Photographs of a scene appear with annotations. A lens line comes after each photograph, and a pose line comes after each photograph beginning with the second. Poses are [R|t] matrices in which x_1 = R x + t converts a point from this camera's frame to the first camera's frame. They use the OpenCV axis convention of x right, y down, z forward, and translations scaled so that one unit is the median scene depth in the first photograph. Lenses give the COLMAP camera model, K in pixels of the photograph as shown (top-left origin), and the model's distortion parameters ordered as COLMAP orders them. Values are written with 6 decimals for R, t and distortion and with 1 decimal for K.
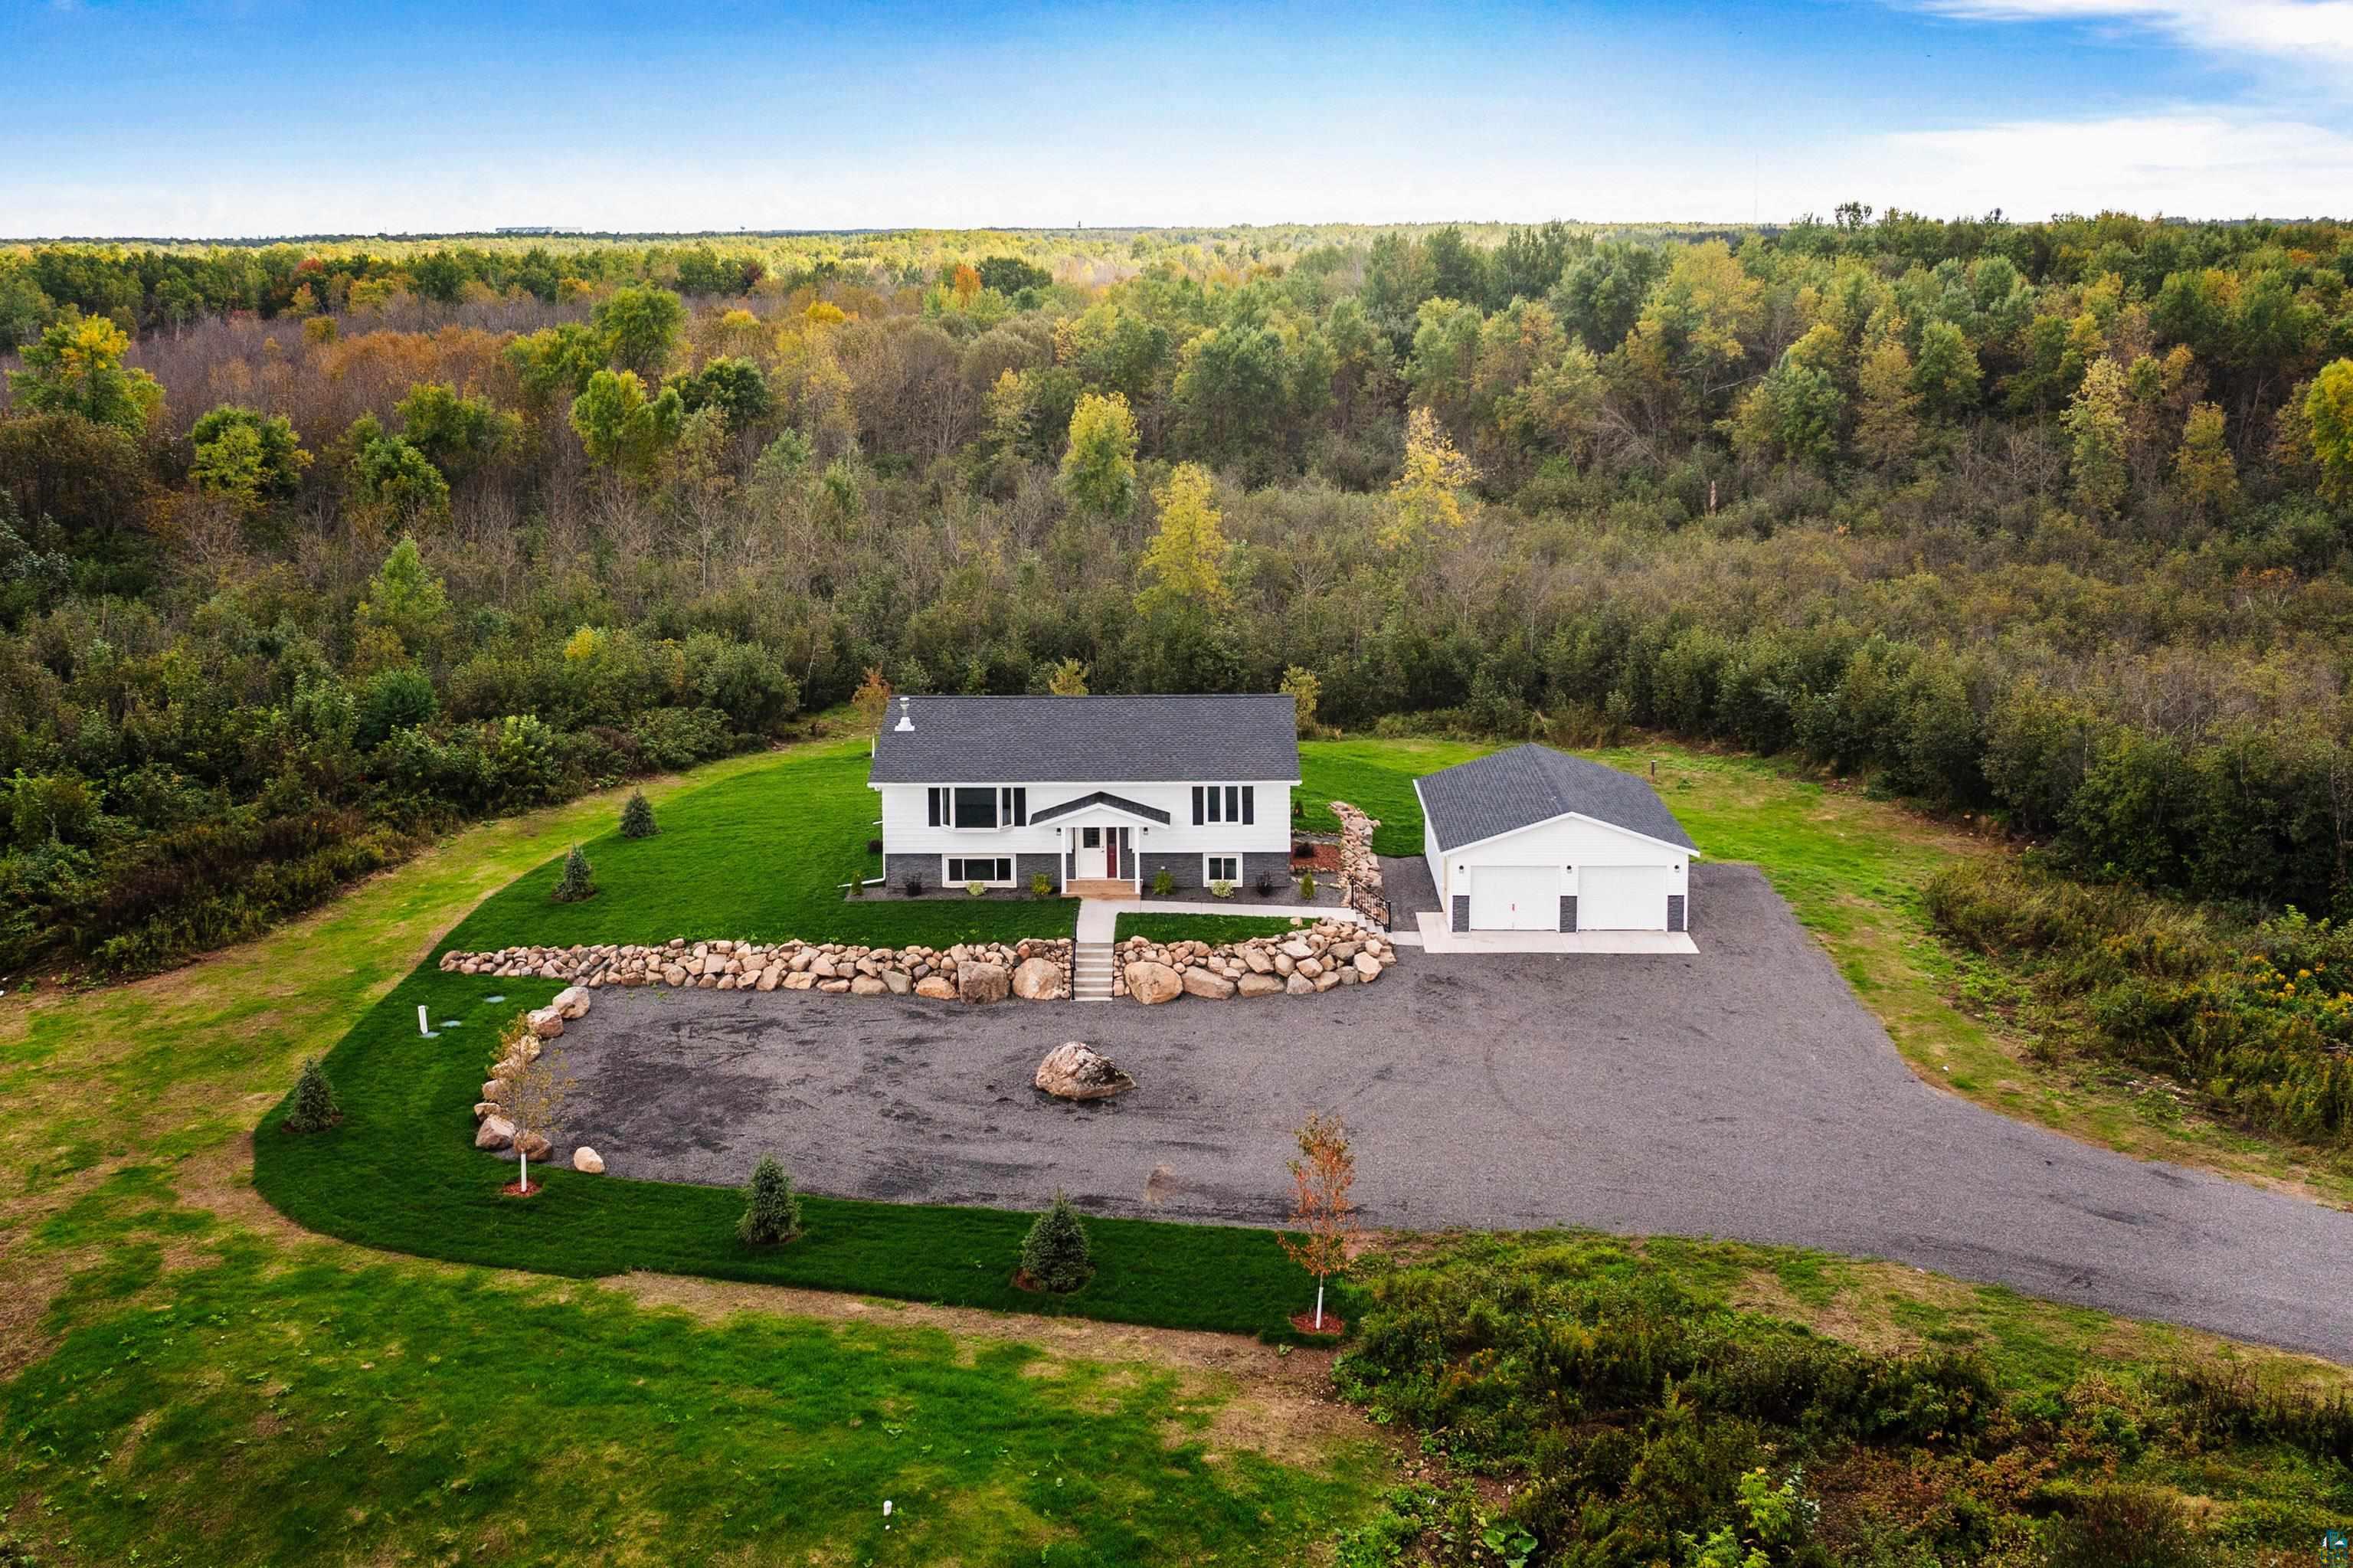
lens RADIAL K [[2088.3, 0, 1185.1], [0, 2088.3, 514.7], [0, 0, 1]] dist [-0.020527, 0.000889]
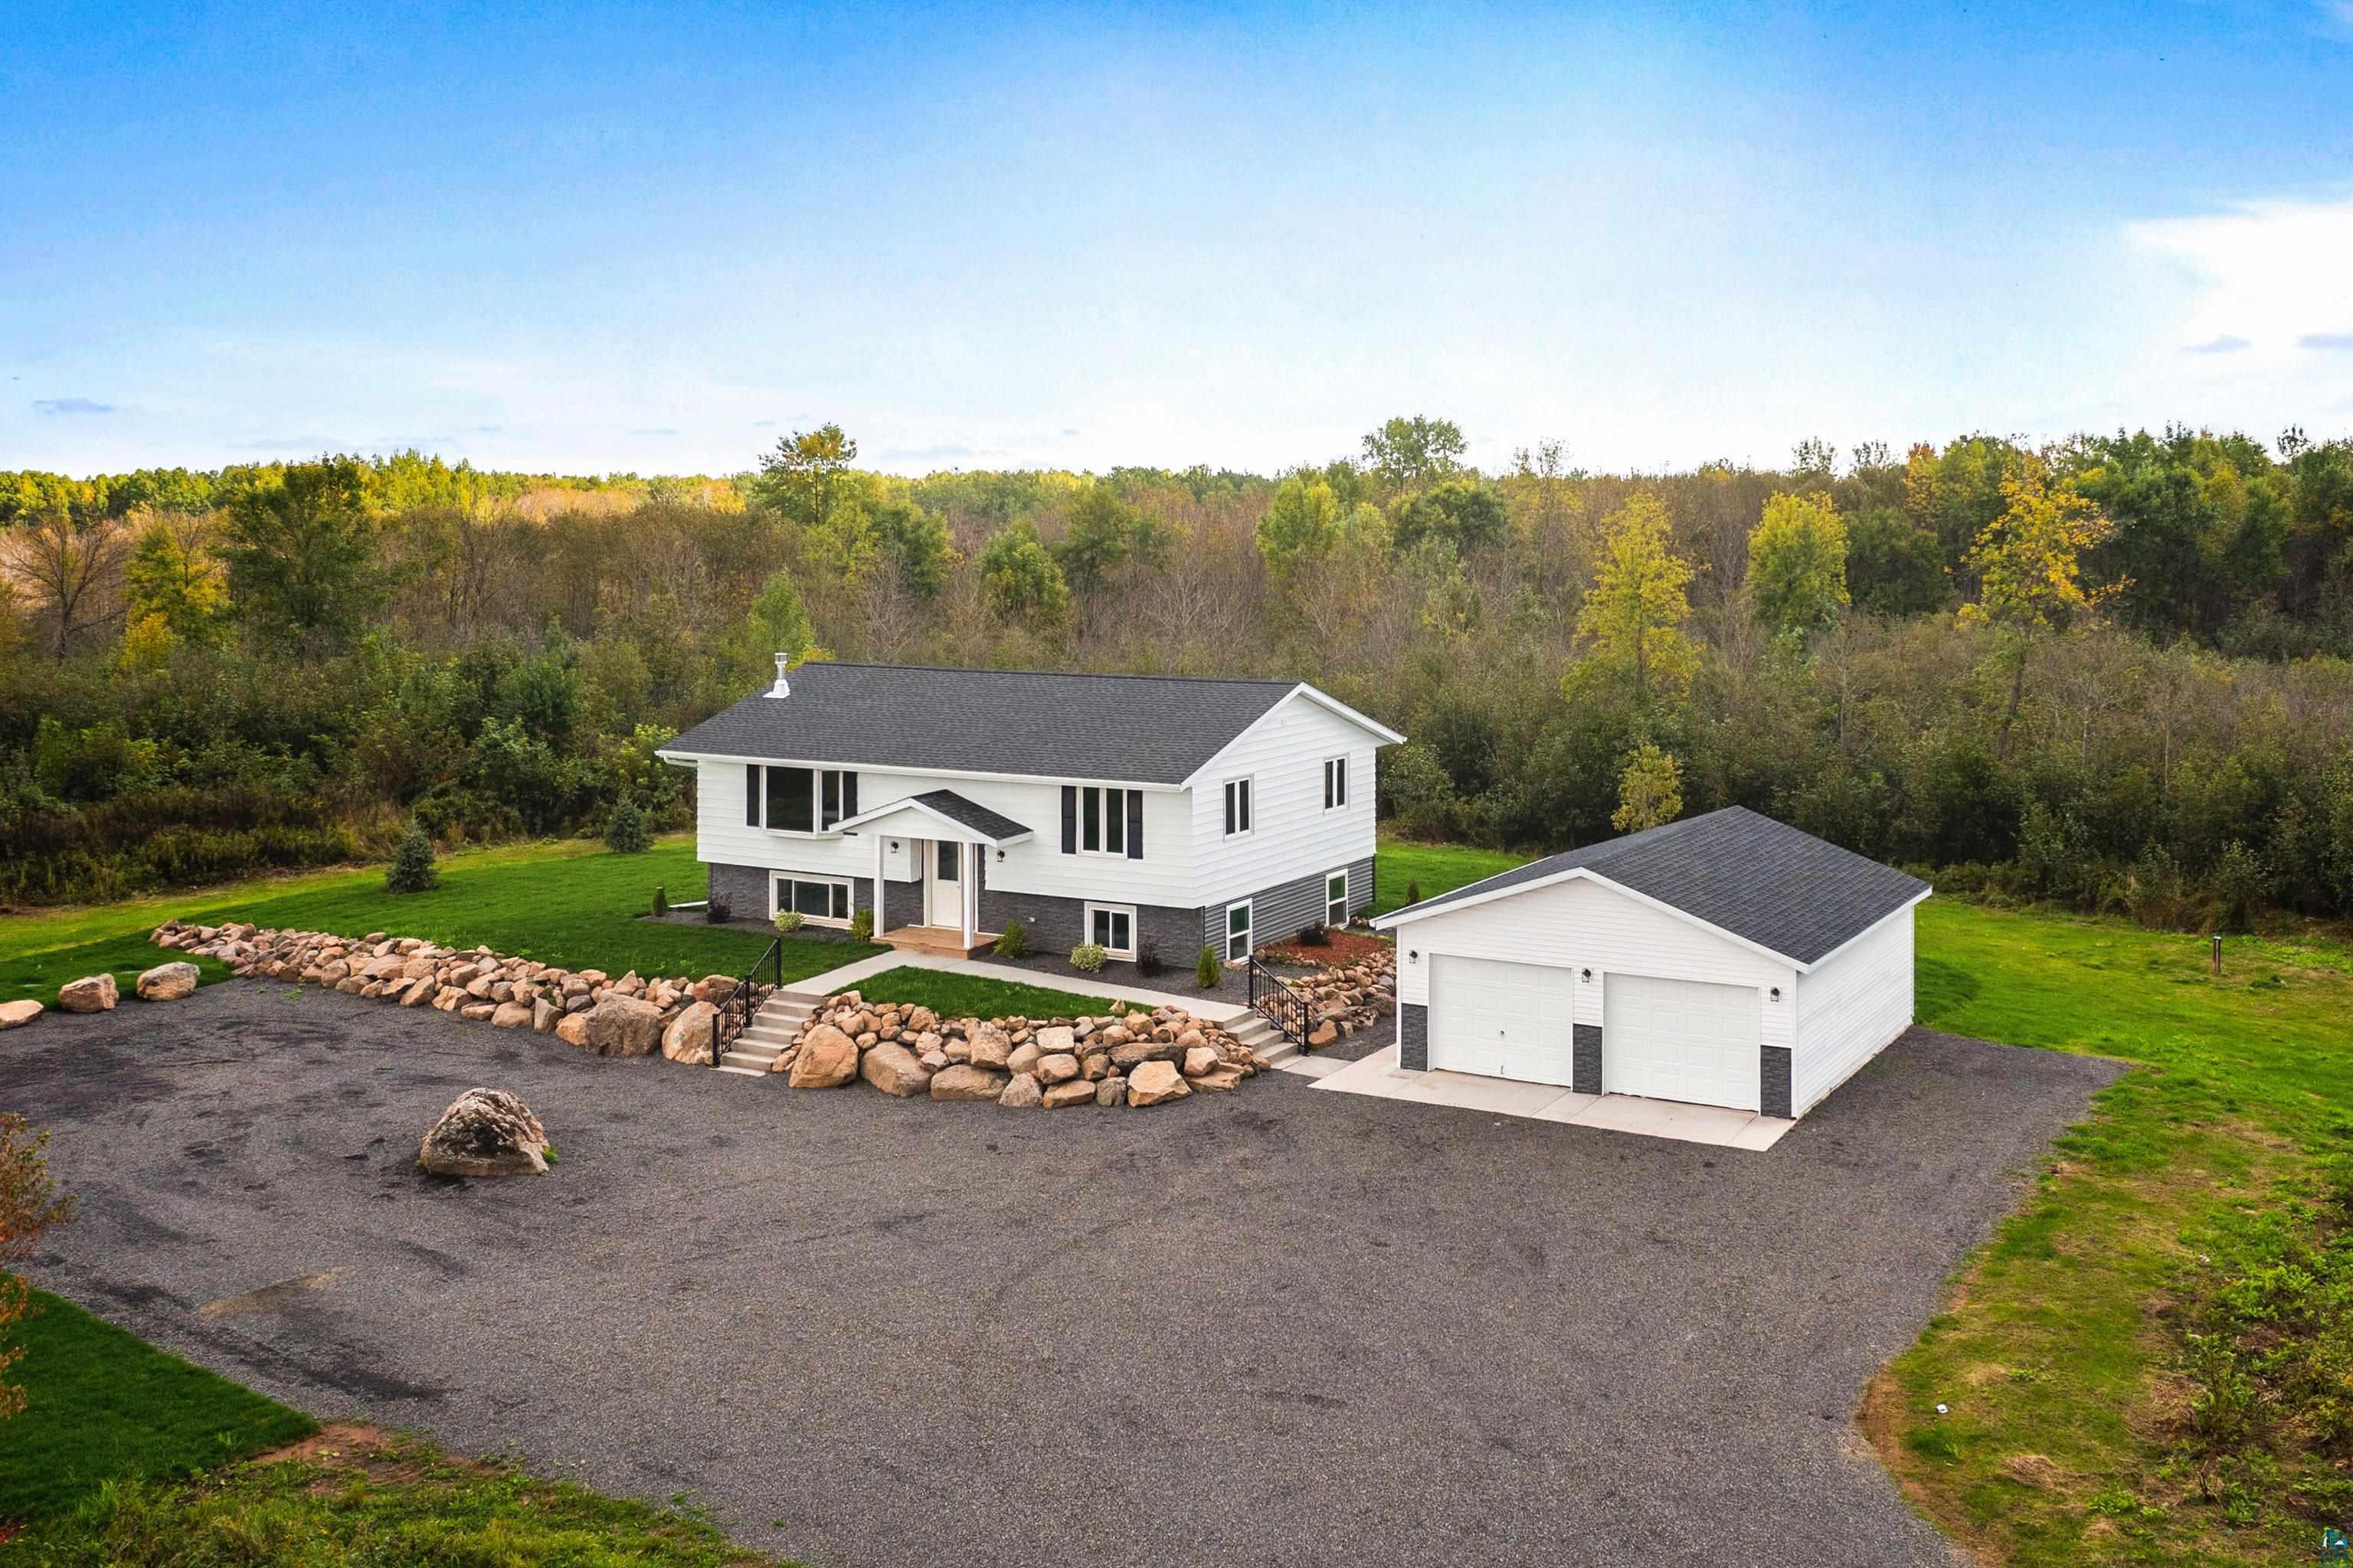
lens RADIAL K [[2229.4, 0, 1347.8], [0, 2229.4, 513.3], [0, 0, 1]] dist [-0.020783, 0.000000]
pose [[0.891815, 0.009236, -0.452306, 0.414325], [-0.068969, 0.990881, -0.115752, 0.126989], [0.447113, 0.134424, 0.884319, 0.452862]]
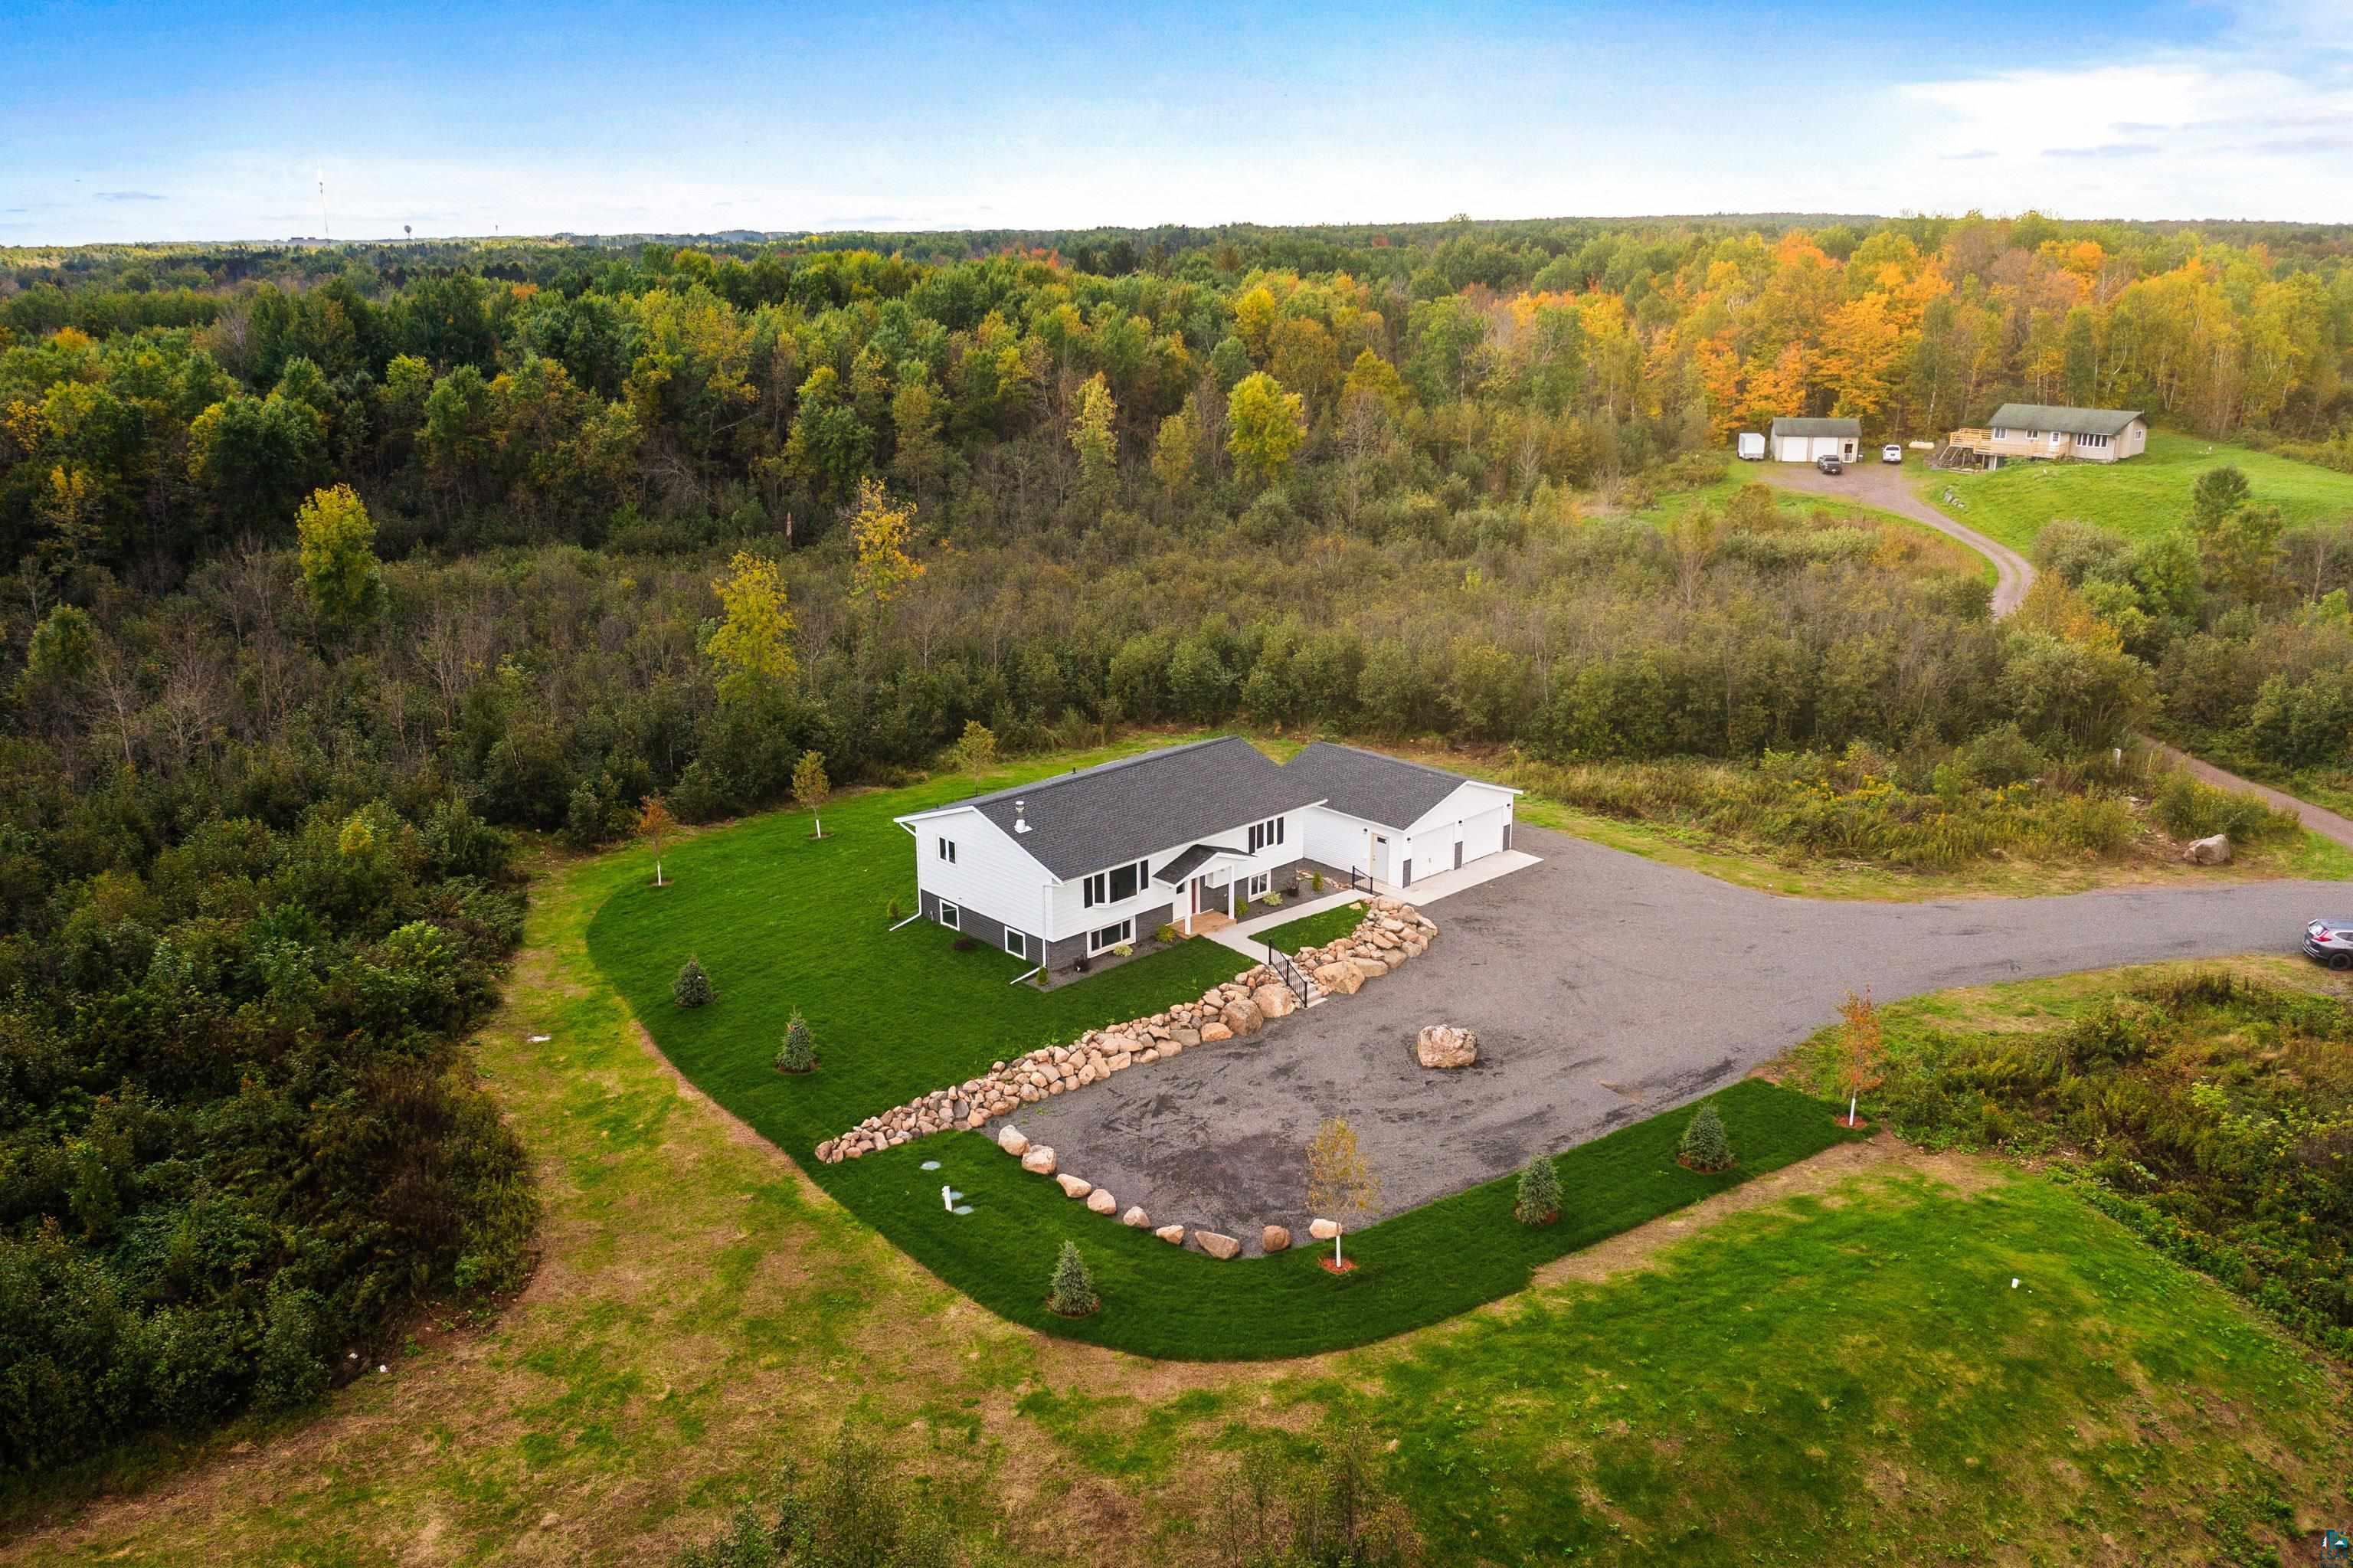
lens RADIAL K [[1847.3, 0, 1162.1], [0, 1847.3, 803.3], [0, 0, 1]] dist [-0.019446, -0.003446]
pose [[0.721554, -0.205899, 0.661033, -0.790046], [0.097223, 0.975429, 0.197702, -0.105386], [-0.685497, -0.078385, 0.723843, 0.274054]]
